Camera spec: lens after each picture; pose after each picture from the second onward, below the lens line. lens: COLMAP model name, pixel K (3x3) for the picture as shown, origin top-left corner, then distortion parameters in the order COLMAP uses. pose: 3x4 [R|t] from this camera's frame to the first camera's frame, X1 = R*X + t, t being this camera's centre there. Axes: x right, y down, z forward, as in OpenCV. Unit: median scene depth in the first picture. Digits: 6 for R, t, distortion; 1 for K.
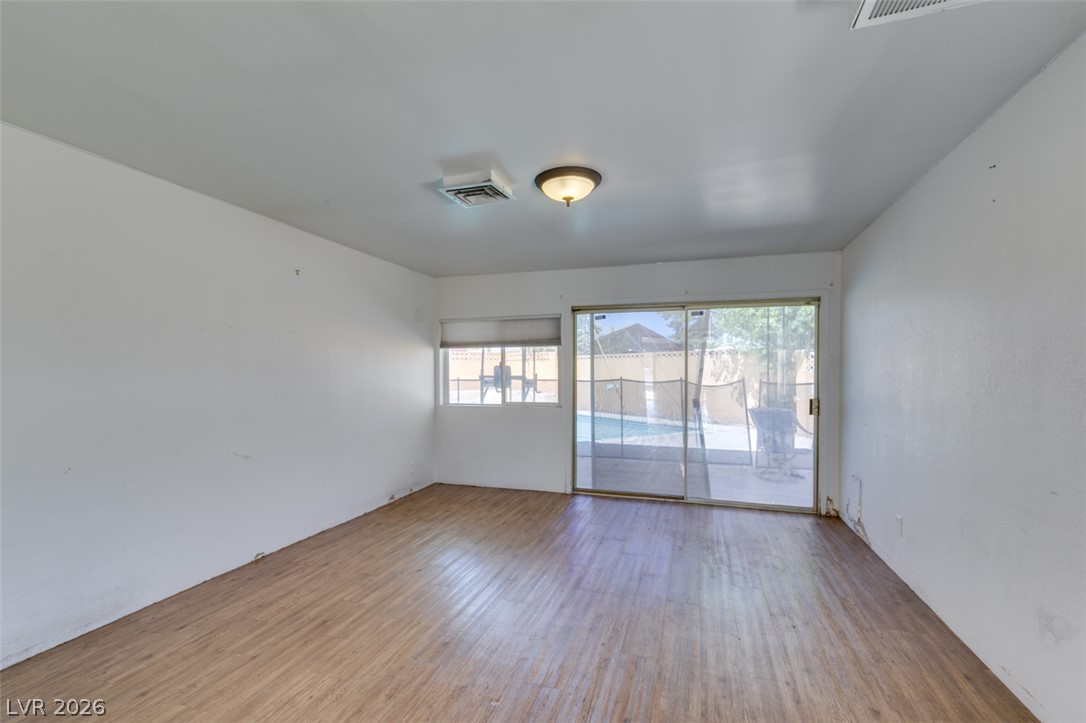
lens RADIAL K [[487.0, 0, 536.0], [0, 487.0, 369.9], [0, 0, 1]] dist [0.001410, -0.002023]
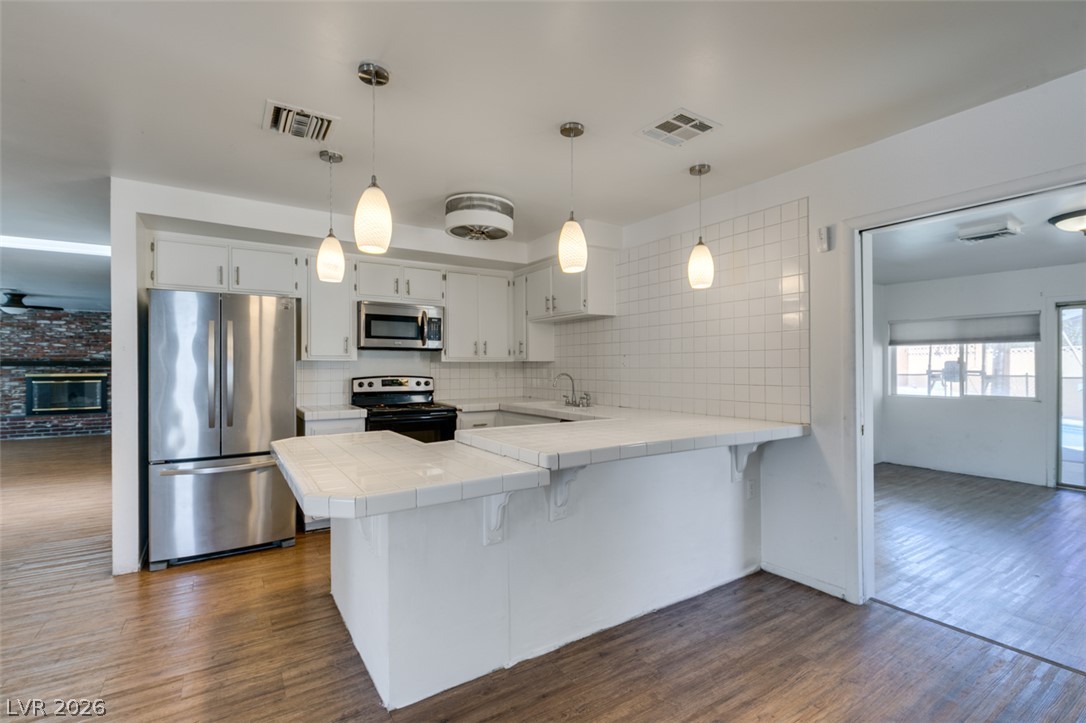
lens RADIAL K [[487.0, 0, 540.2], [0, 487.0, 364.1], [0, 0, 1]] dist [0.001410, -0.002023]
pose [[0.781822, 0.001982, -0.623499, -0.127778], [-0.002843, 0.999996, -0.000386, 0.001131], [0.623496, 0.002075, 0.781824, -0.437665]]
